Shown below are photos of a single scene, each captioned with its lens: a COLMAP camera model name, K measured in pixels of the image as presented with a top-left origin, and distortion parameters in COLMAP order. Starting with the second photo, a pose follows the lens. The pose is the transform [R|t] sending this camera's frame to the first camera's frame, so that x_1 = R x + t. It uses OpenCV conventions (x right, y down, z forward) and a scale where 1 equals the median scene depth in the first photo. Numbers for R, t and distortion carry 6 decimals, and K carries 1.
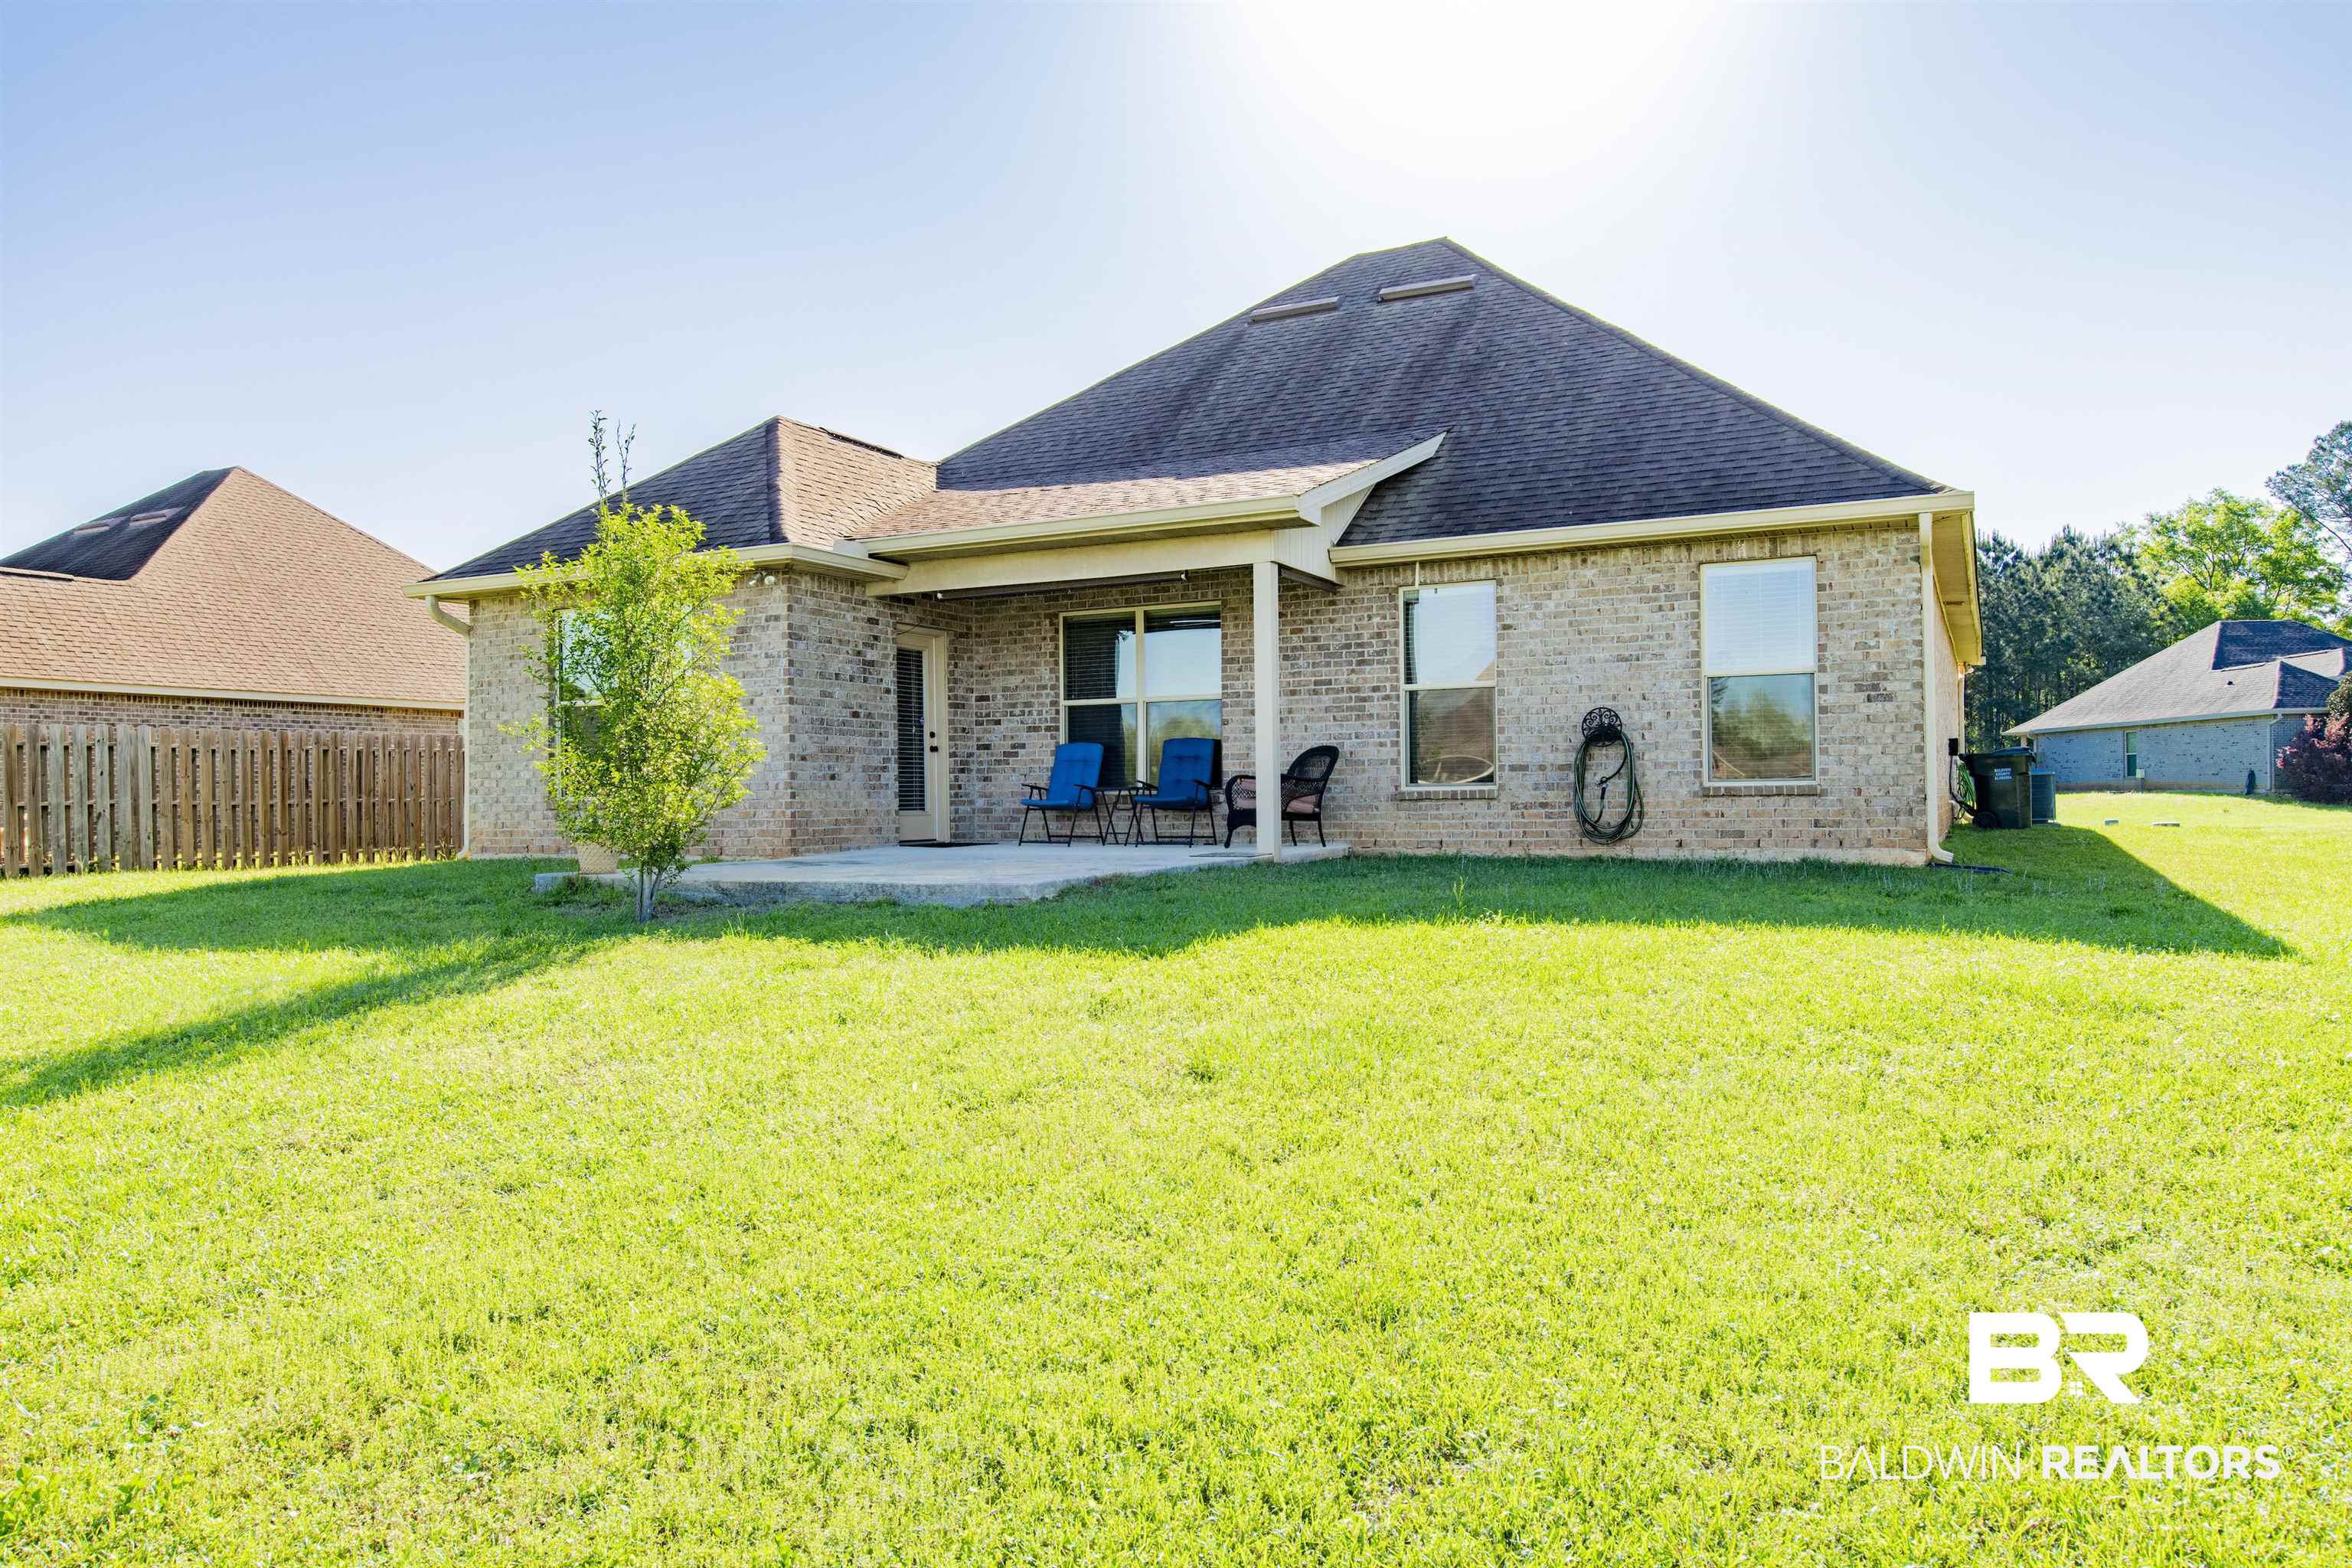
lens RADIAL K [[1576.0, 0, 1168.7], [0, 1576.0, 785.4], [0, 0, 1]] dist [-0.048852, 0.044878]
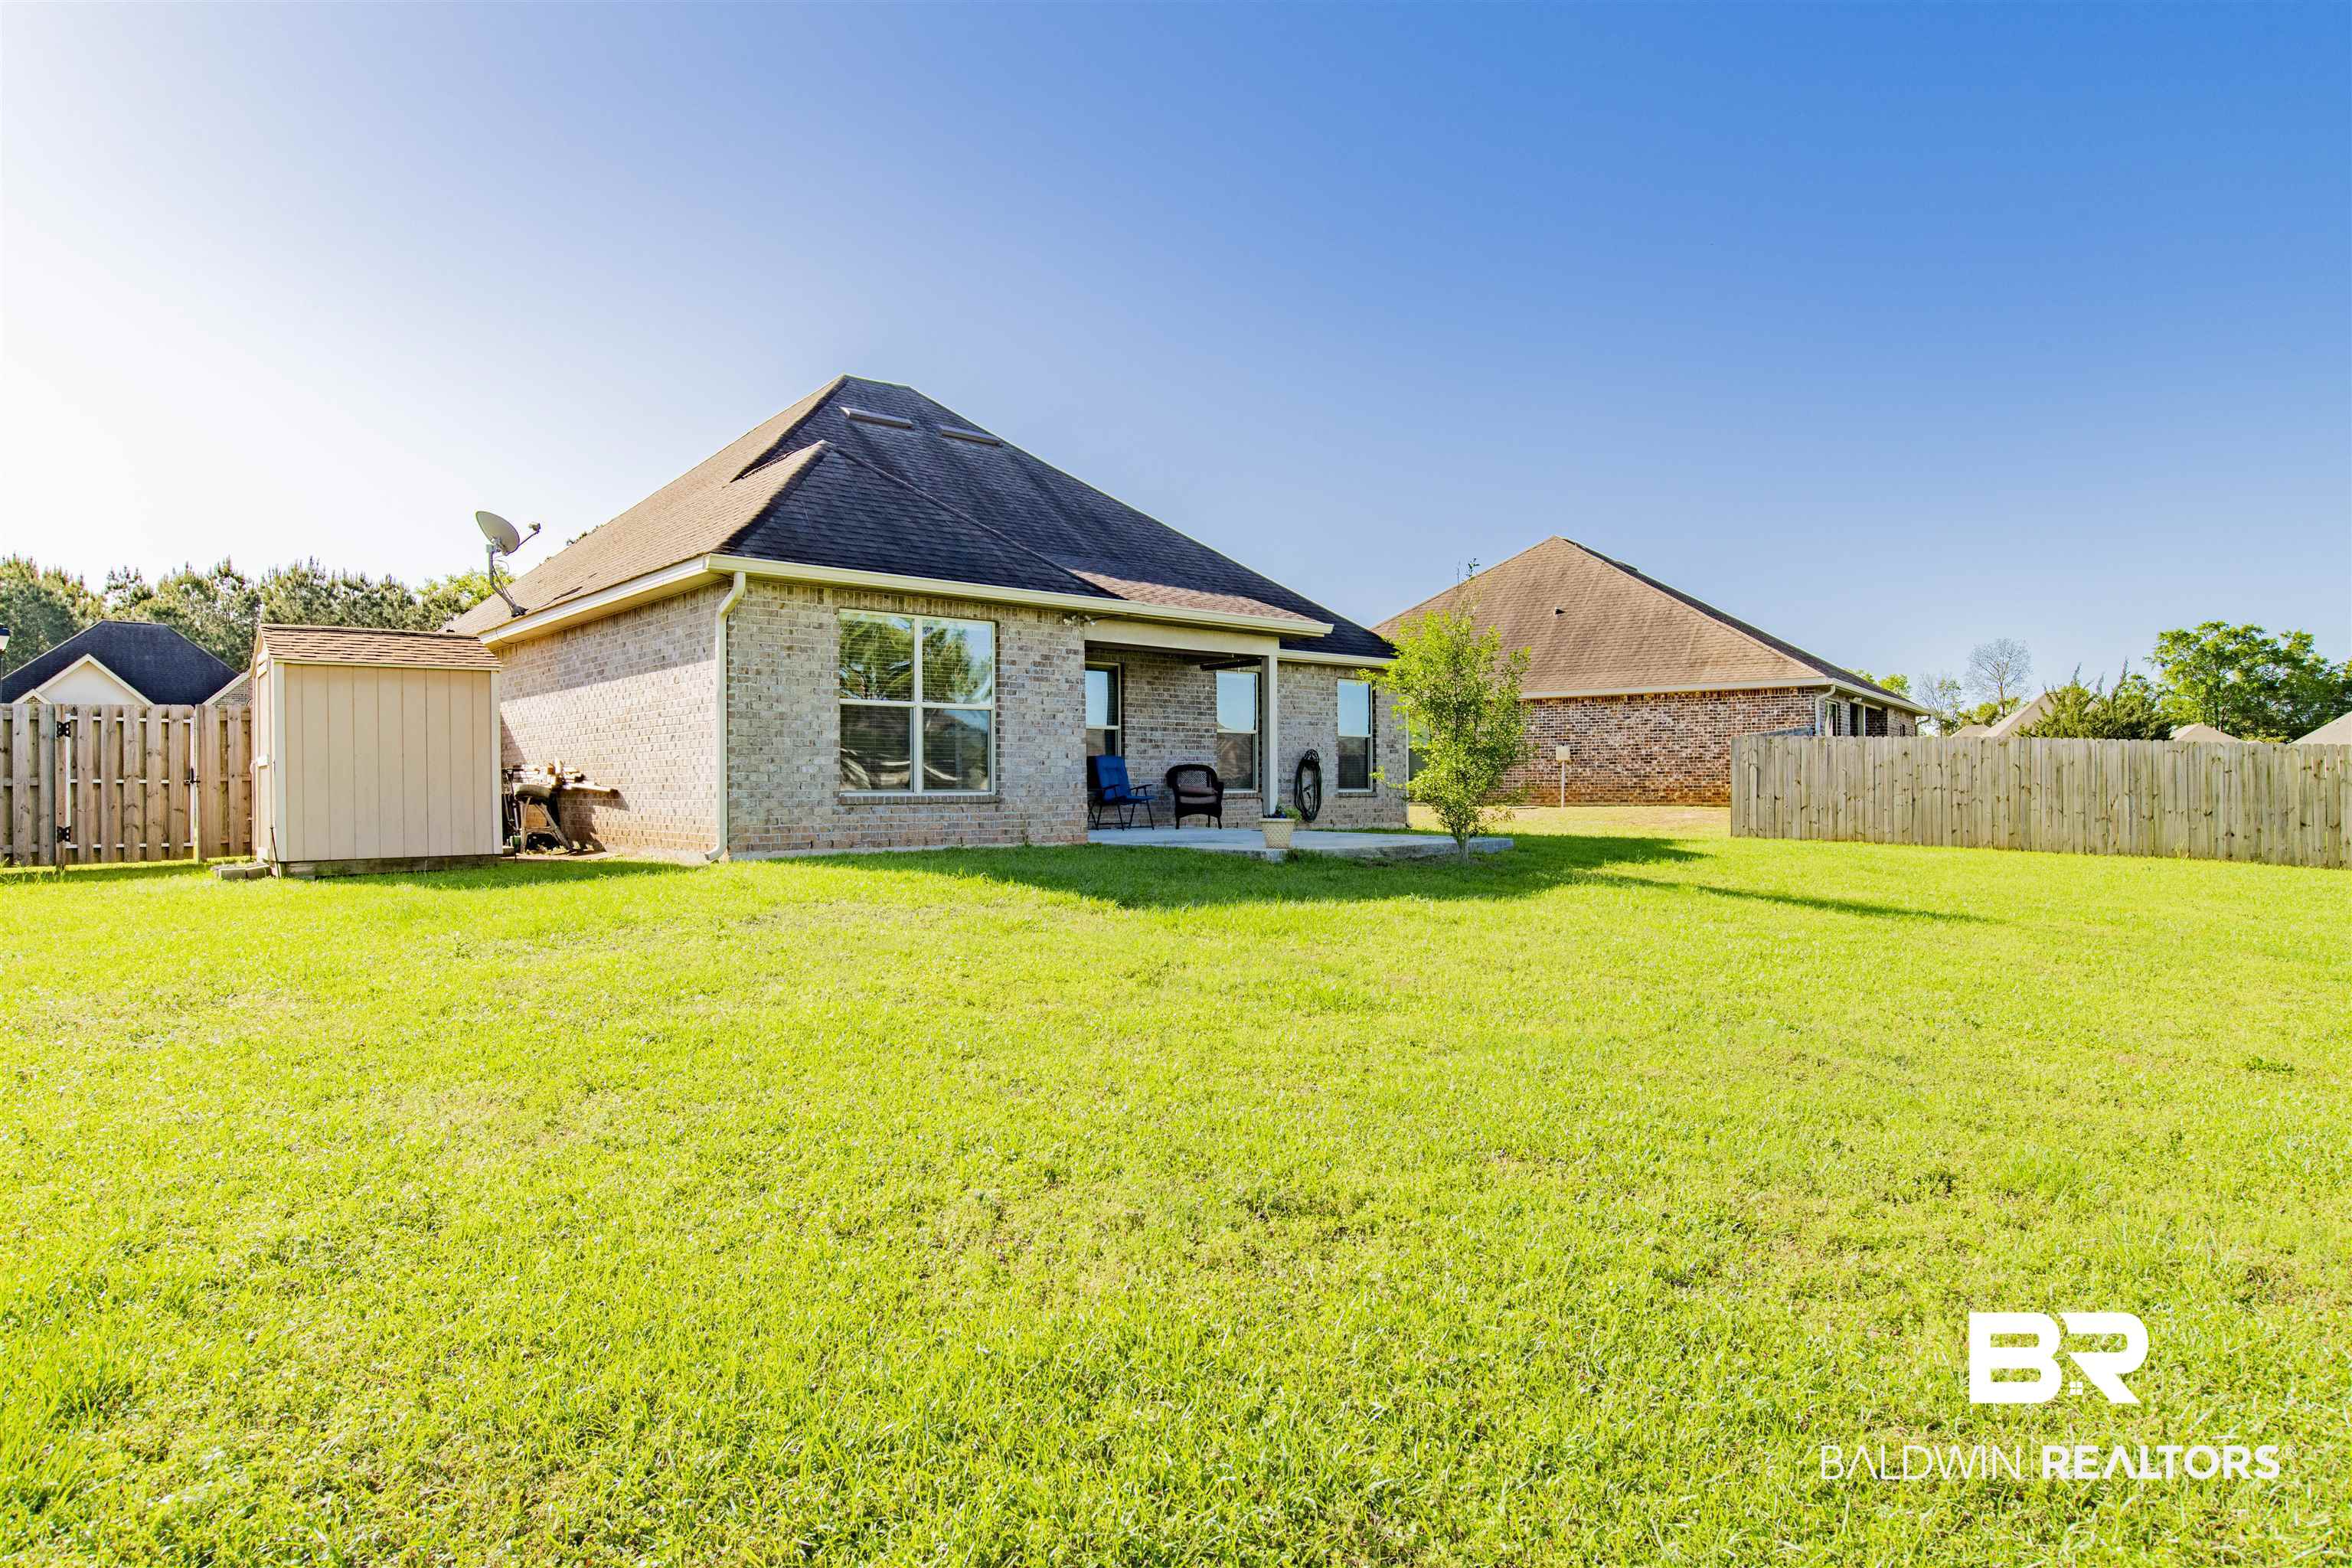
lens RADIAL K [[1308.8, 0, 1176.0], [0, 1308.8, 784.0], [0, 0, 1]] dist [-0.001587, -0.000076]
pose [[0.394934, 0.013531, 0.918610, -1.146643], [-0.007909, 0.999905, -0.011329, 0.010406], [-0.918676, -0.002791, 0.395003, 0.492819]]
